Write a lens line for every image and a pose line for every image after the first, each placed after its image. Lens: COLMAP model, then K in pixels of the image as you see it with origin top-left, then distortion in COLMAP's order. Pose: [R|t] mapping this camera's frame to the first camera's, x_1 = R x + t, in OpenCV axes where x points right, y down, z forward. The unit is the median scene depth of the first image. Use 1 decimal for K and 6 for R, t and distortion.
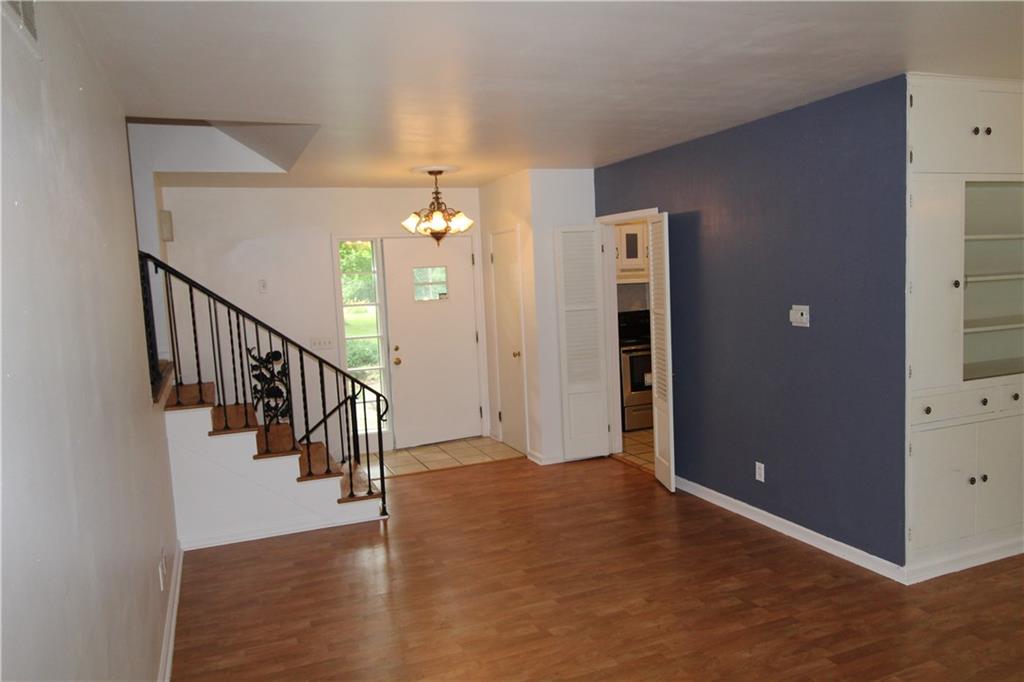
lens RADIAL K [[716.0, 0, 506.4], [0, 716.0, 338.2], [0, 0, 1]] dist [-0.005703, -0.002209]
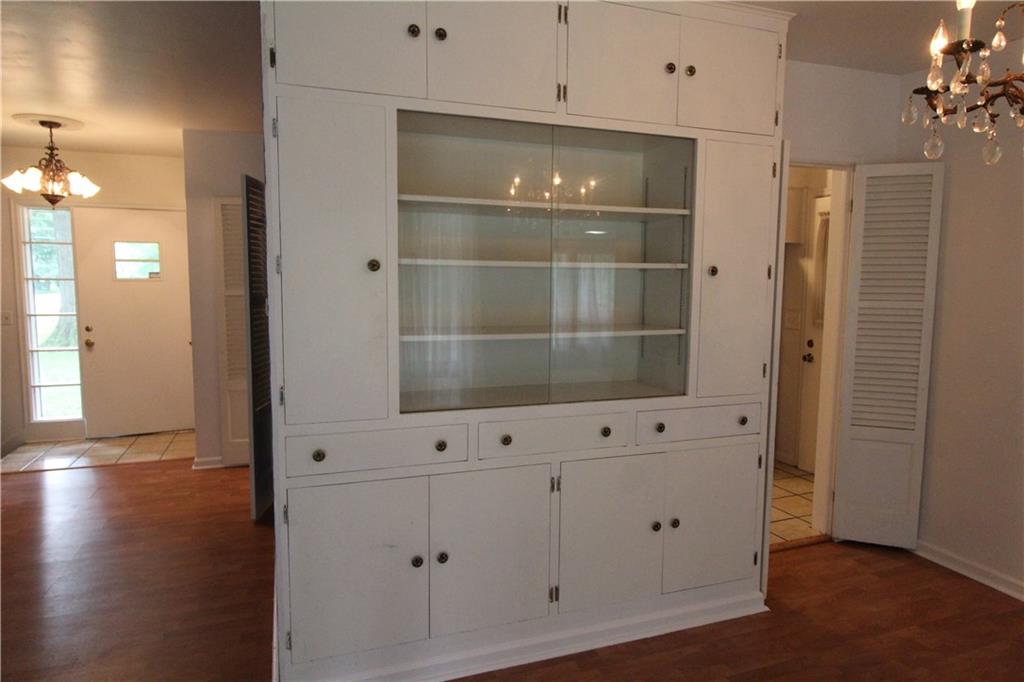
lens RADIAL K [[616.3, 0, 509.8], [0, 616.3, 337.6], [0, 0, 1]] dist [0.001028, -0.003158]
pose [[0.997975, 0.058011, -0.026073, 0.753833], [-0.057856, 0.998303, 0.006653, -0.020791], [0.026415, -0.005131, 0.999638, 0.428239]]
